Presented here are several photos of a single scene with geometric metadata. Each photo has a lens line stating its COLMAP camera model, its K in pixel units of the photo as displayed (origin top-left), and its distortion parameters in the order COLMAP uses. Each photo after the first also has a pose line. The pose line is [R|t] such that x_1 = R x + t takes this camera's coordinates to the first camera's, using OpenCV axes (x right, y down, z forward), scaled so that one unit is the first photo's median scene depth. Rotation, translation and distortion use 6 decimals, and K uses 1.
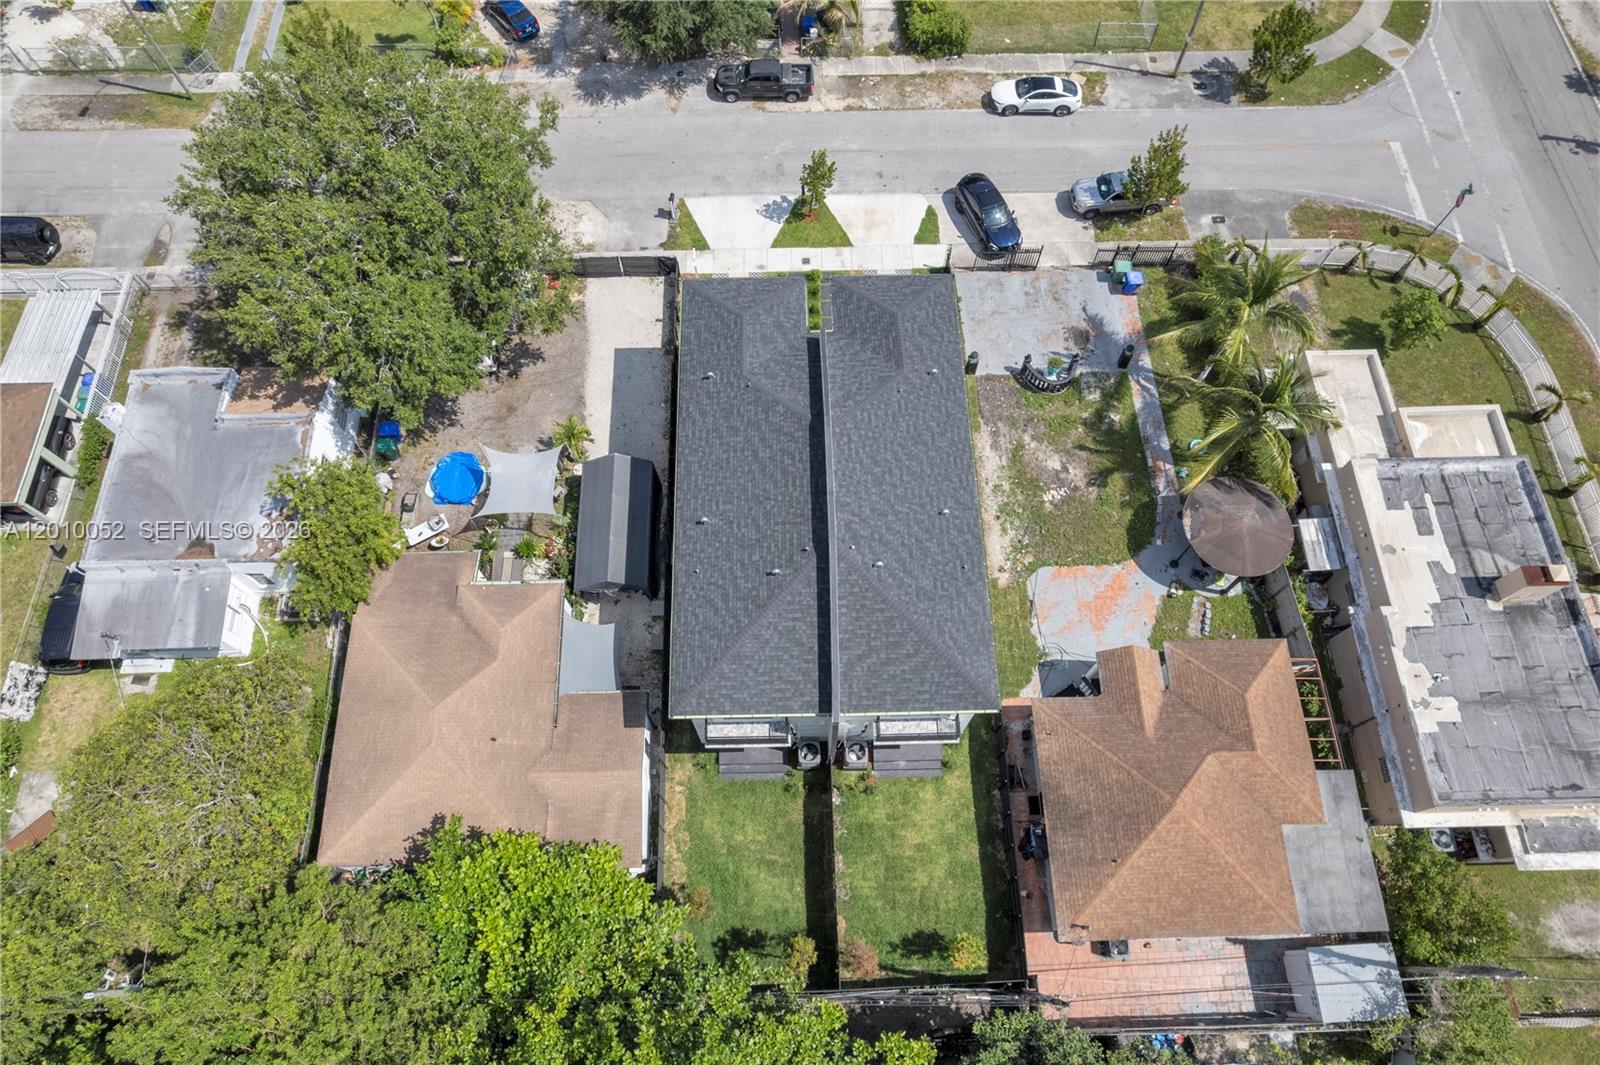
lens RADIAL K [[1030.4, 0, 800.0], [0, 1030.4, 532.5], [0, 0, 1]] dist [-0.070577, 0.064964]
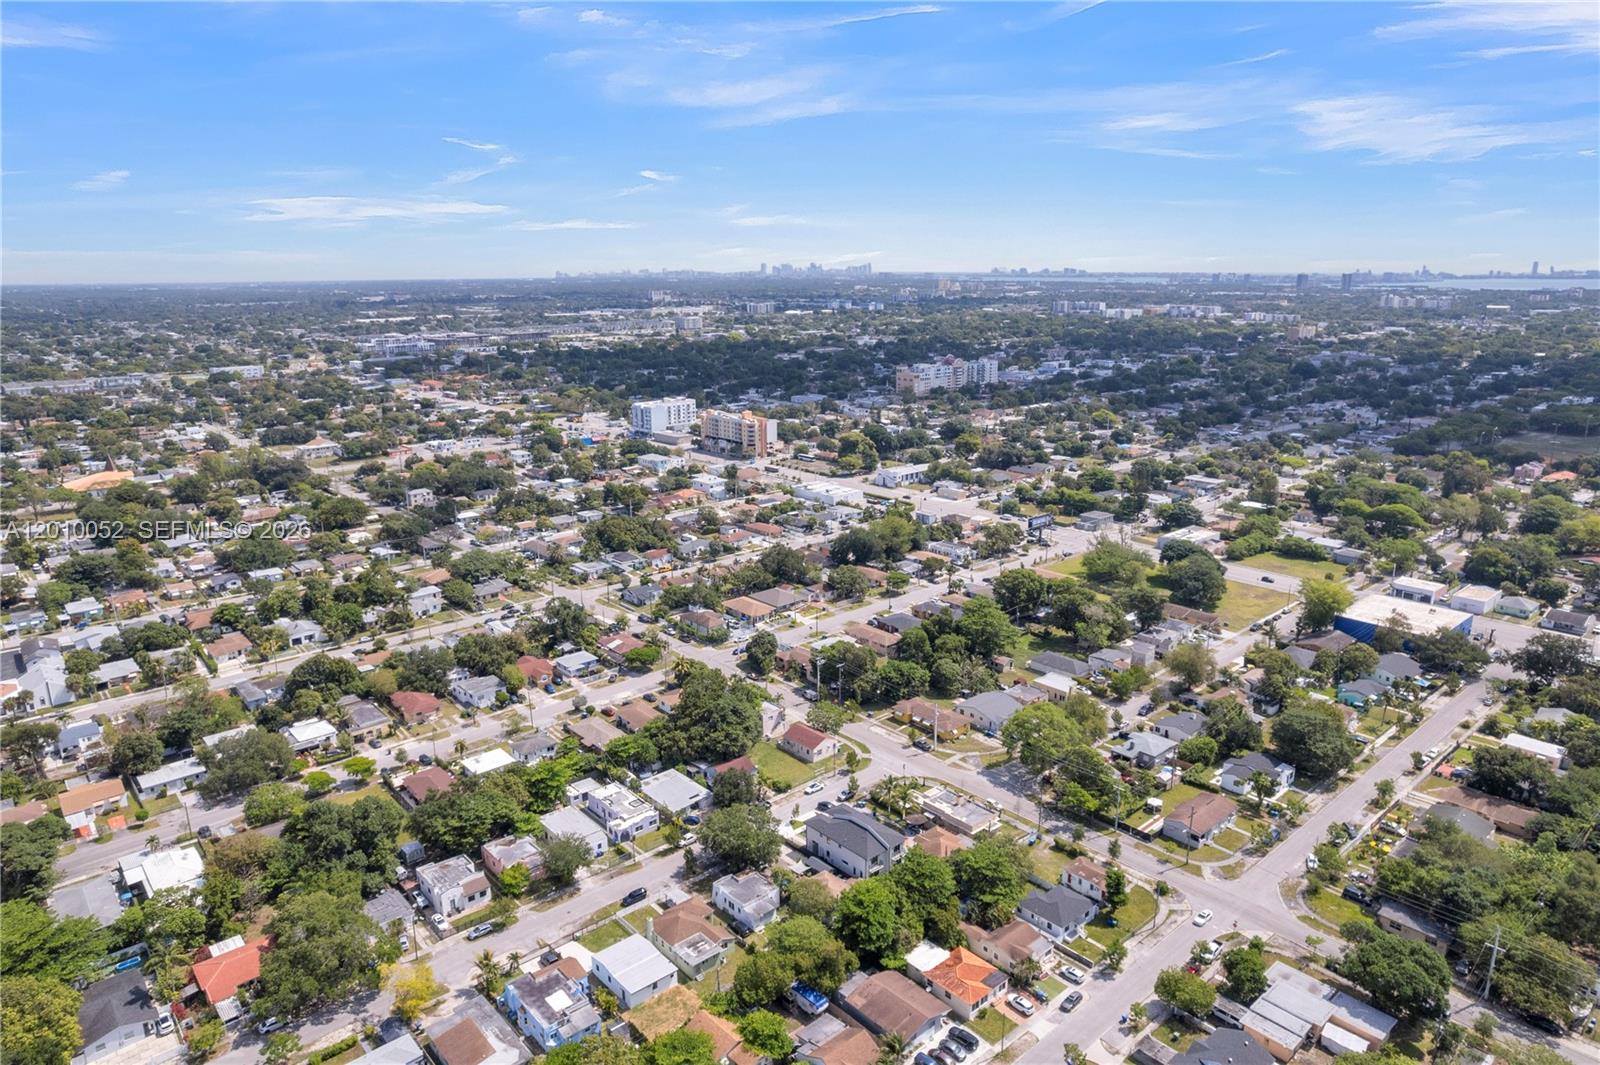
lens RADIAL K [[1030.4, 0, 800.0], [0, 1030.4, 532.5], [0, 0, 1]] dist [-0.070577, 0.064964]
pose [[0.768272, -0.170262, 0.617065, -2.621939], [0.586015, 0.574962, -0.570969, 1.561386], [-0.257574, 0.800269, 0.541503, -2.466310]]
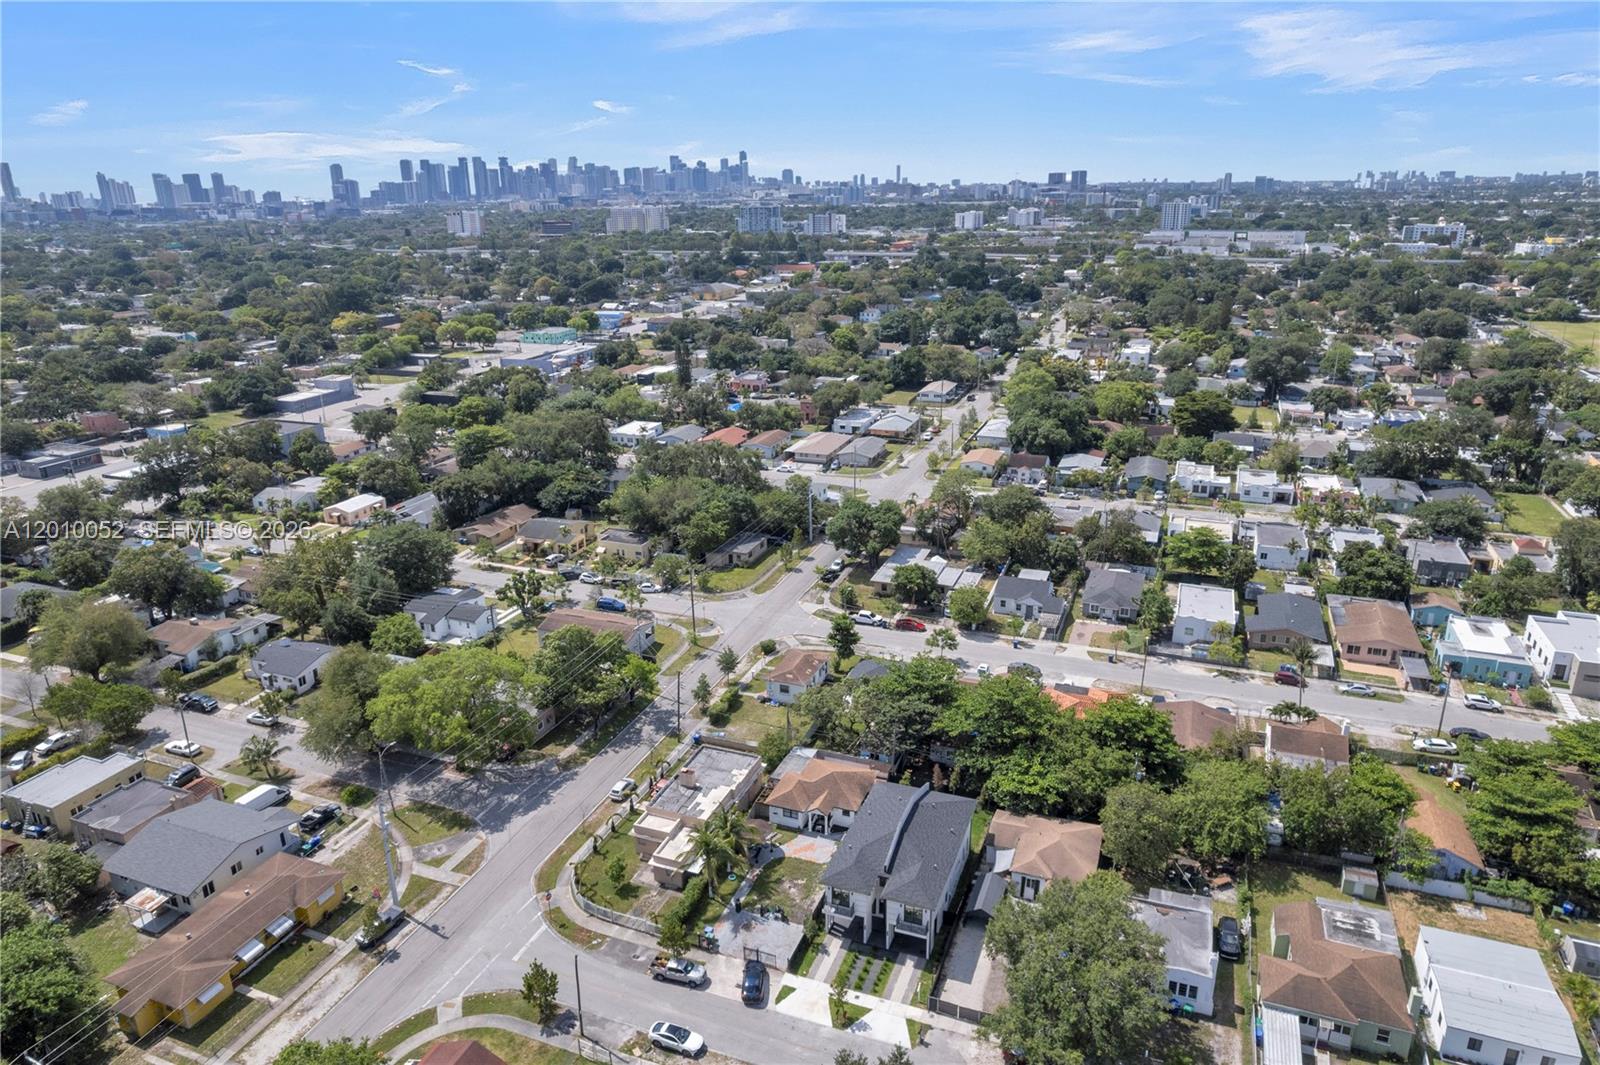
lens RADIAL K [[1030.4, 0, 800.0], [0, 1030.4, 532.5], [0, 0, 1]] dist [-0.070577, 0.064964]
pose [[-0.921675, -0.110511, 0.371889, -0.515815], [0.360381, 0.111096, 0.926166, -2.214785], [-0.143667, 0.987646, -0.062569, 0.343805]]
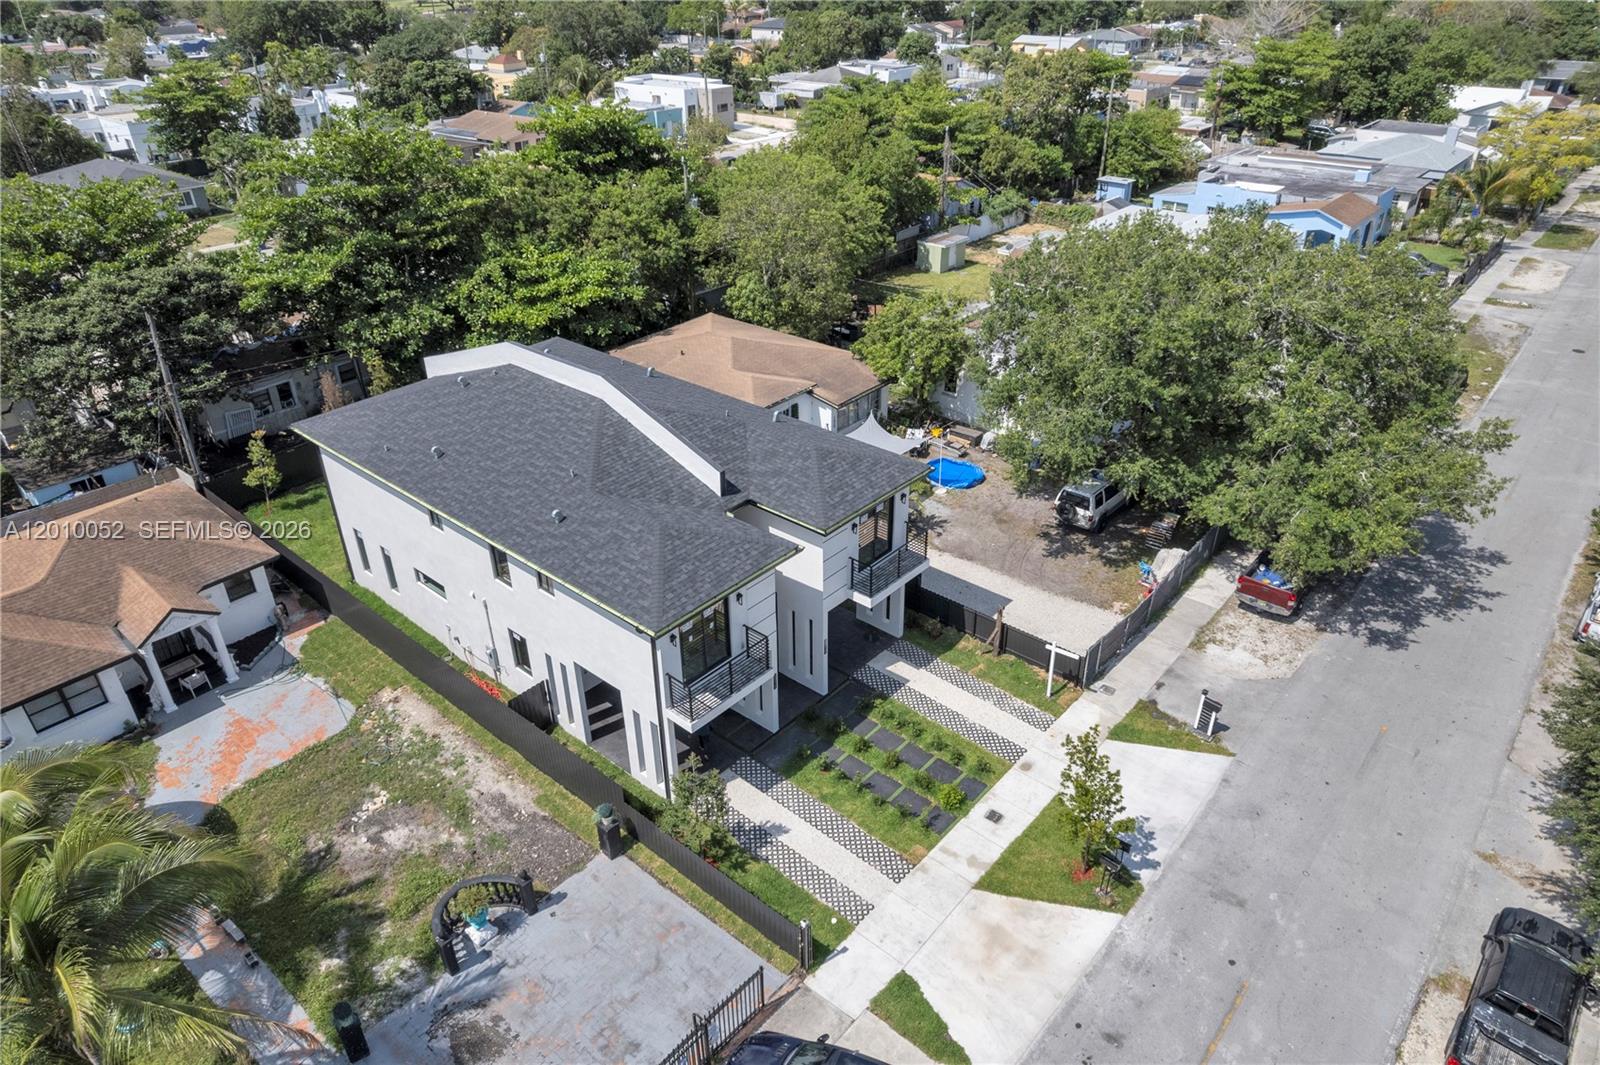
lens RADIAL K [[1030.4, 0, 800.0], [0, 1030.4, 532.5], [0, 0, 1]] dist [-0.070577, 0.064964]
pose [[-0.673882, 0.387818, -0.628872, 0.383577], [-0.665565, 0.050918, 0.744601, -0.652955], [0.320790, 0.920328, 0.223806, 0.765268]]
